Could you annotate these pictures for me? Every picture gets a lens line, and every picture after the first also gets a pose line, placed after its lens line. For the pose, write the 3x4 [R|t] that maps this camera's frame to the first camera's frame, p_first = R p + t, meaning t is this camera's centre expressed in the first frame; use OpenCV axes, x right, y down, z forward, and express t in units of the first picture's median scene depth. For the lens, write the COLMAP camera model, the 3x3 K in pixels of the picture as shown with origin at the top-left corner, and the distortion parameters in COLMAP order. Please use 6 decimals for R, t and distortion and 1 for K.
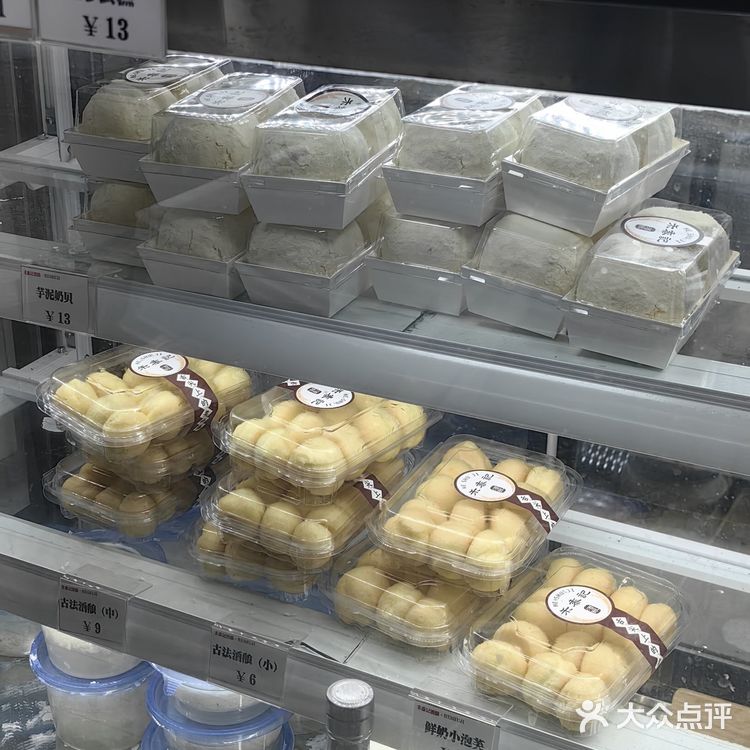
lens RADIAL K [[1266.1, 0, 371.7], [0, 1266.1, 382.4], [0, 0, 1]] dist [0.035053, 0.000000]
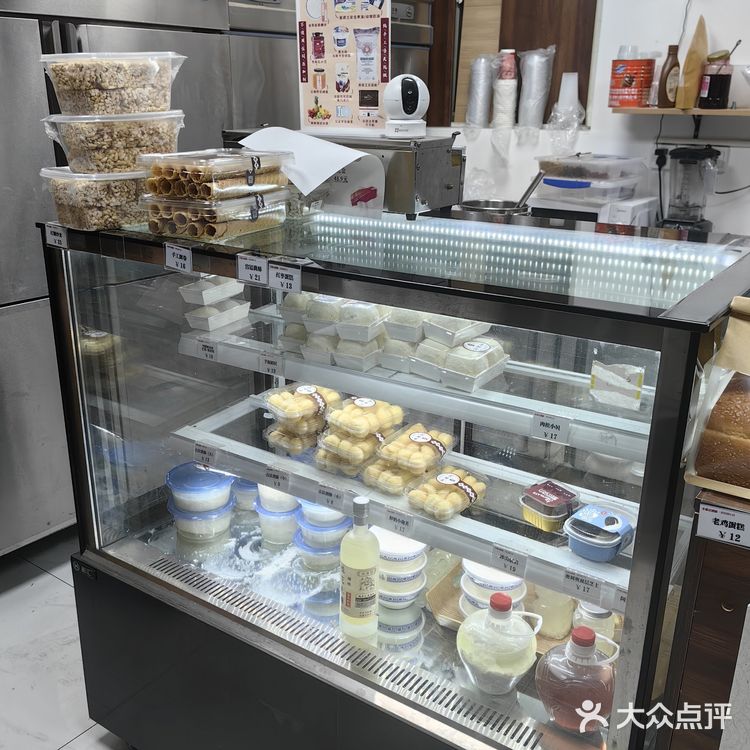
lens RADIAL K [[814.4, 0, 378.8], [0, 814.4, 370.8], [0, 0, 1]] dist [0.023295, 0.000000]
pose [[0.992210, 0.035619, -0.119372, 0.206755], [-0.046546, 0.994851, -0.090032, 0.102369], [0.115550, 0.094887, 0.988759, -0.763864]]
